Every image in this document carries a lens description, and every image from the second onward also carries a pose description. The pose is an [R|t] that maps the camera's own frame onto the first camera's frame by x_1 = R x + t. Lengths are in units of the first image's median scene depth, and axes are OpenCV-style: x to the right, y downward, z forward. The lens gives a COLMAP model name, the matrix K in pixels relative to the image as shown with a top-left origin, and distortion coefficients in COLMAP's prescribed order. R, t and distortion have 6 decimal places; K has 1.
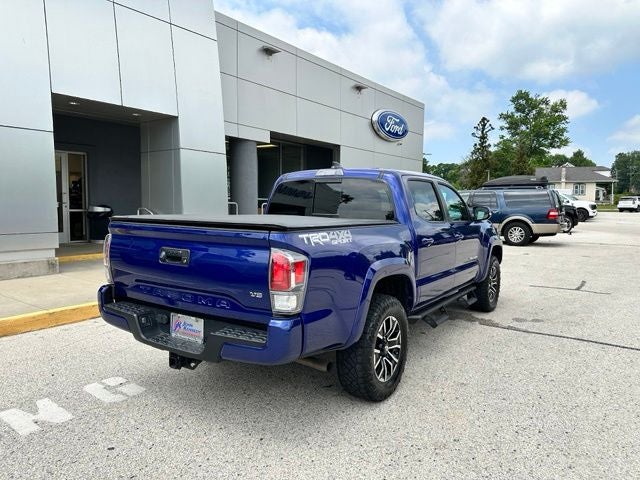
lens RADIAL K [[452.9, 0, 317.9], [0, 452.9, 240.2], [0, 0, 1]] dist [0.059628, -0.089297]
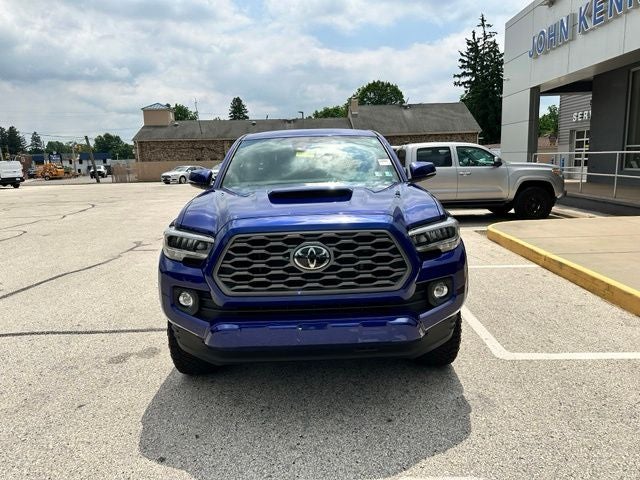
lens RADIAL K [[452.6, 0, 320.0], [0, 452.6, 240.0], [0, 0, 1]] dist [0.050285, -0.056079]
pose [[-0.824512, 0.114676, -0.554102, 0.993537], [-0.020781, 0.972451, 0.232180, -0.222693], [0.565463, 0.202950, -0.799414, 2.764171]]
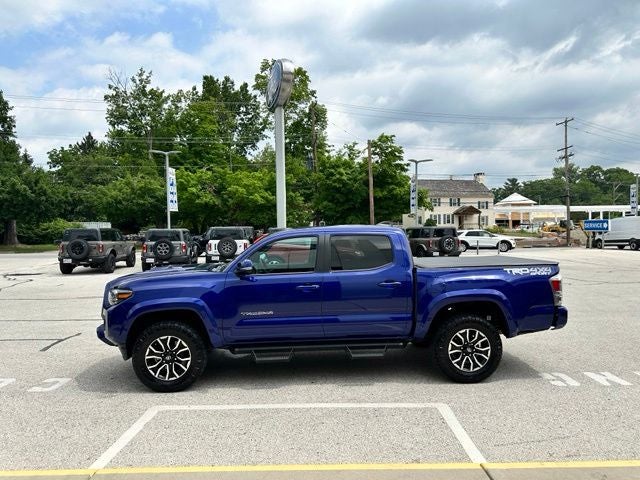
lens RADIAL K [[448.0, 0, 320.0], [0, 448.0, 240.0], [0, 0, 1]] dist [0.093636, -0.146780]
pose [[-0.606130, -0.013776, 0.795246, -1.215937], [0.071513, 0.994856, 0.071740, -0.303334], [-0.792144, 0.100354, -0.602027, 2.612639]]
